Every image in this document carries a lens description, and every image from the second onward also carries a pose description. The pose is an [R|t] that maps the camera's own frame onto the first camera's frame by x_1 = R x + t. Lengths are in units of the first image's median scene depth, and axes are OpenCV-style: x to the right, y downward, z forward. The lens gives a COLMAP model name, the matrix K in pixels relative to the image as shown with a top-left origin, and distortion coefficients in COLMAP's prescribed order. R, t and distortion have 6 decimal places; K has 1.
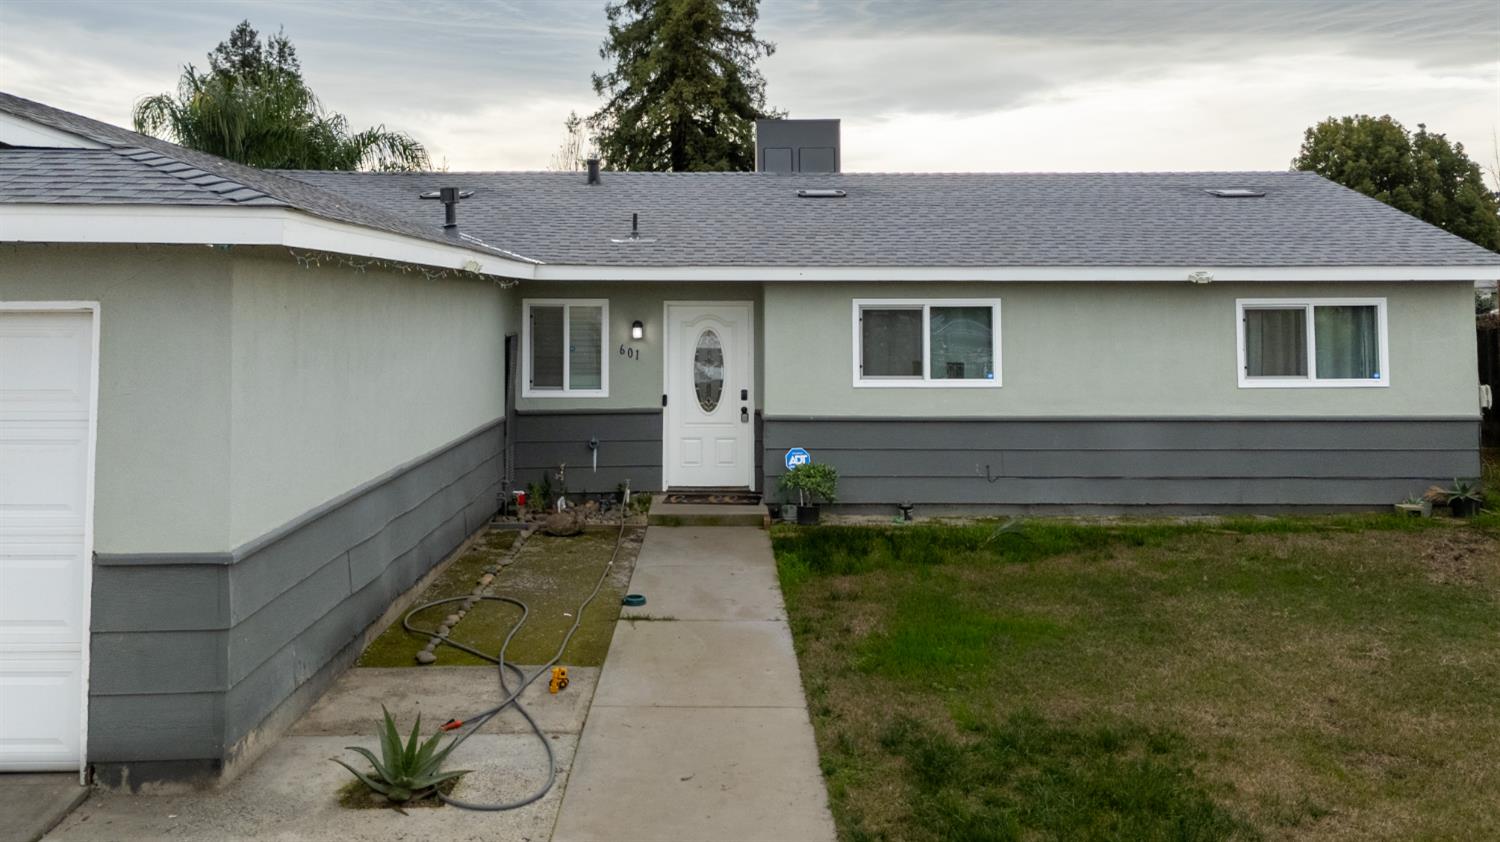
lens RADIAL K [[1090.8, 0, 729.8], [0, 1090.8, 286.0], [0, 0, 1]] dist [0.043858, -0.029162]
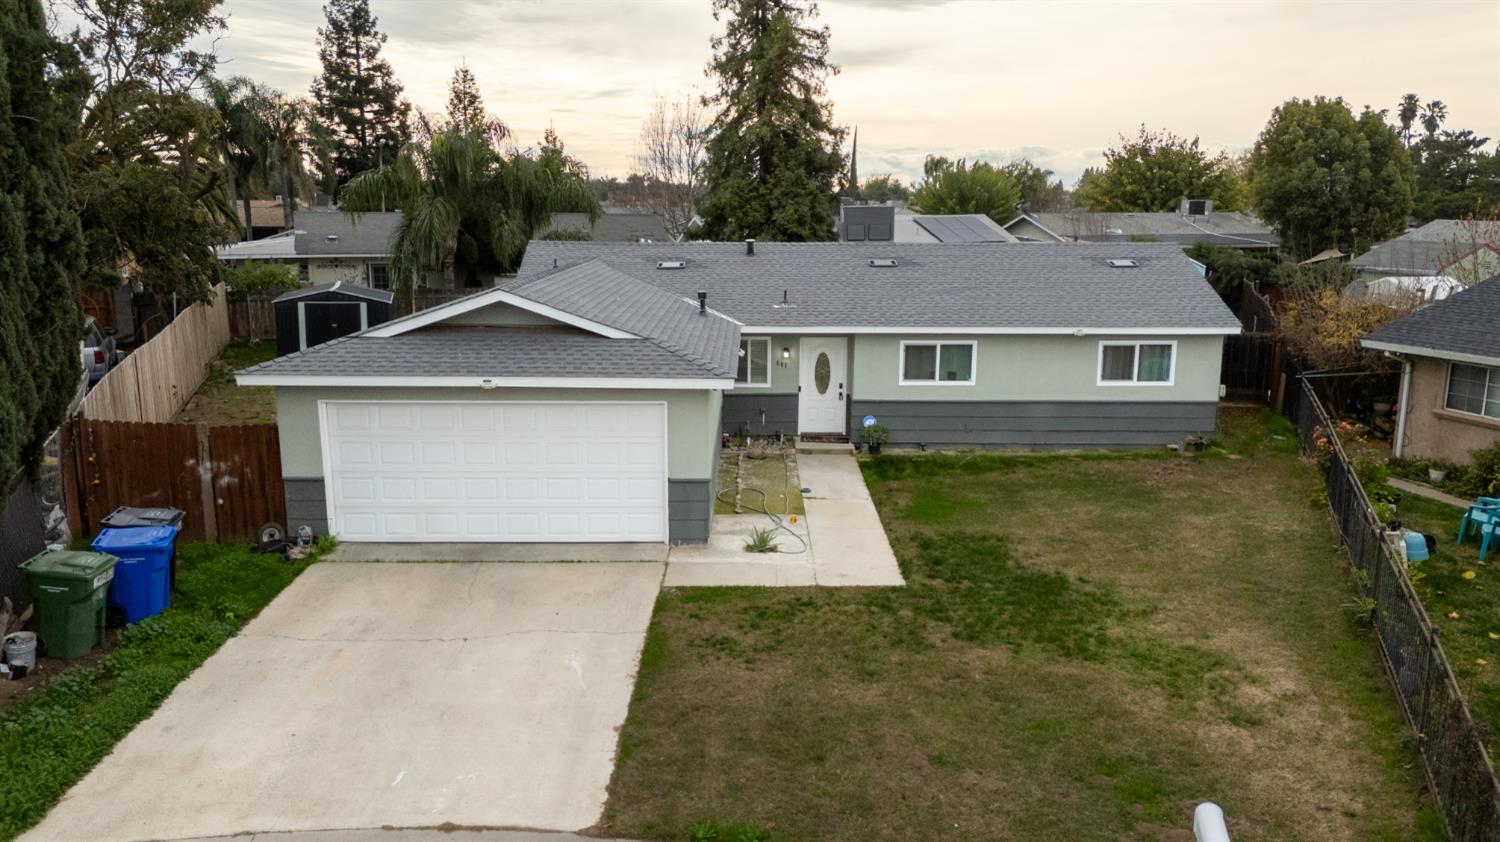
lens RADIAL K [[1090.8, 0, 745.0], [0, 1090.8, 420.0], [0, 0, 1]] dist [0.043858, -0.029162]
pose [[0.999919, 0.008257, -0.009703, -0.141910], [-0.005826, 0.973603, 0.228173, -0.288037], [0.011331, -0.228098, 0.973572, -0.912361]]
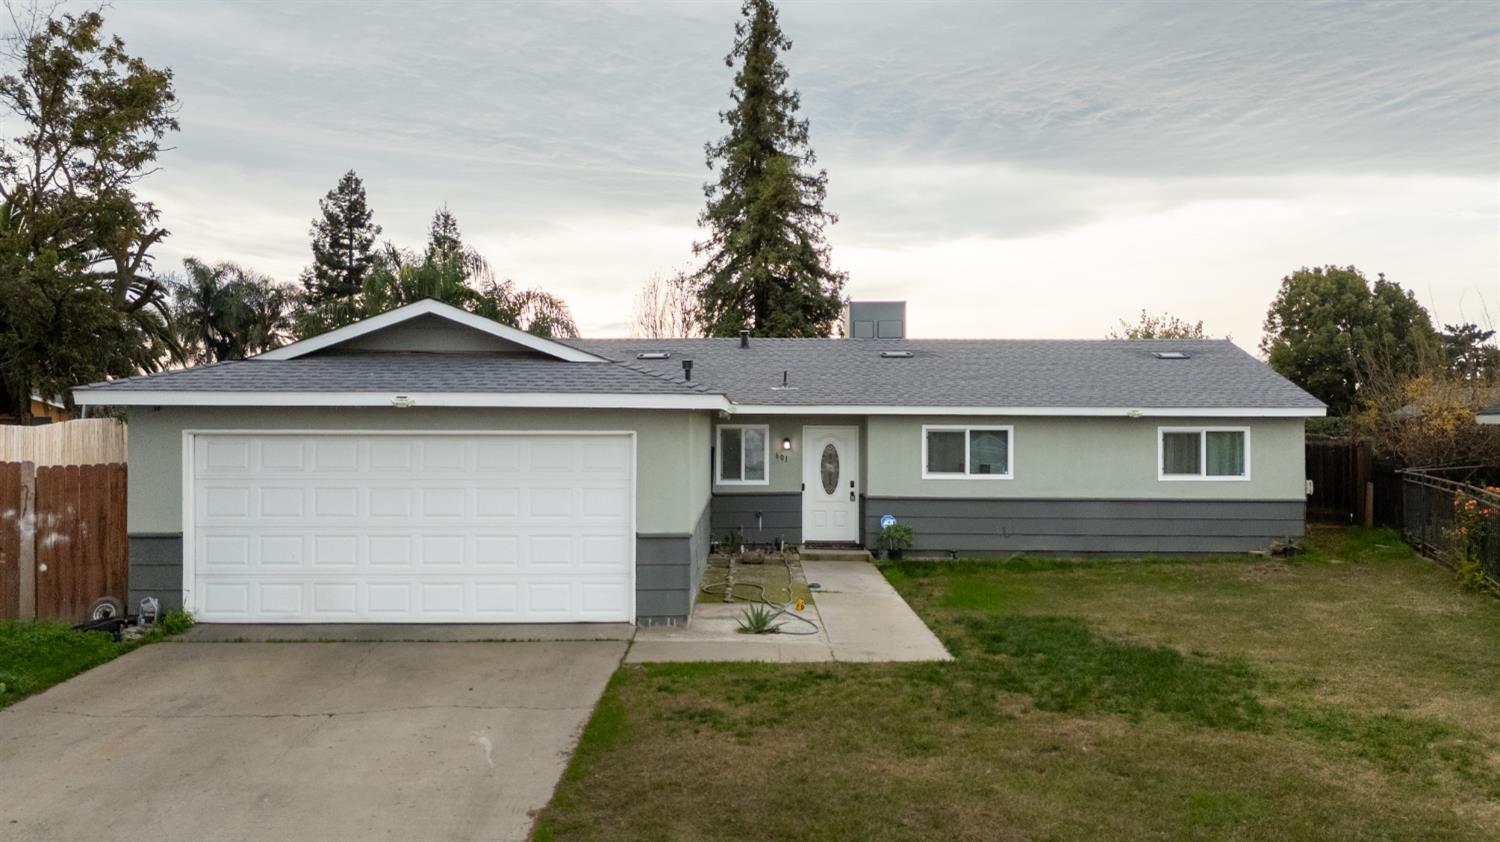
lens RADIAL K [[1090.8, 0, 745.0], [0, 1090.8, 432.2], [0, 0, 1]] dist [0.043858, -0.029162]
pose [[0.999962, 0.004802, -0.007223, -0.139601], [-0.004613, 0.999650, 0.026035, -0.019356], [0.007346, -0.026001, 0.999635, -0.629609]]
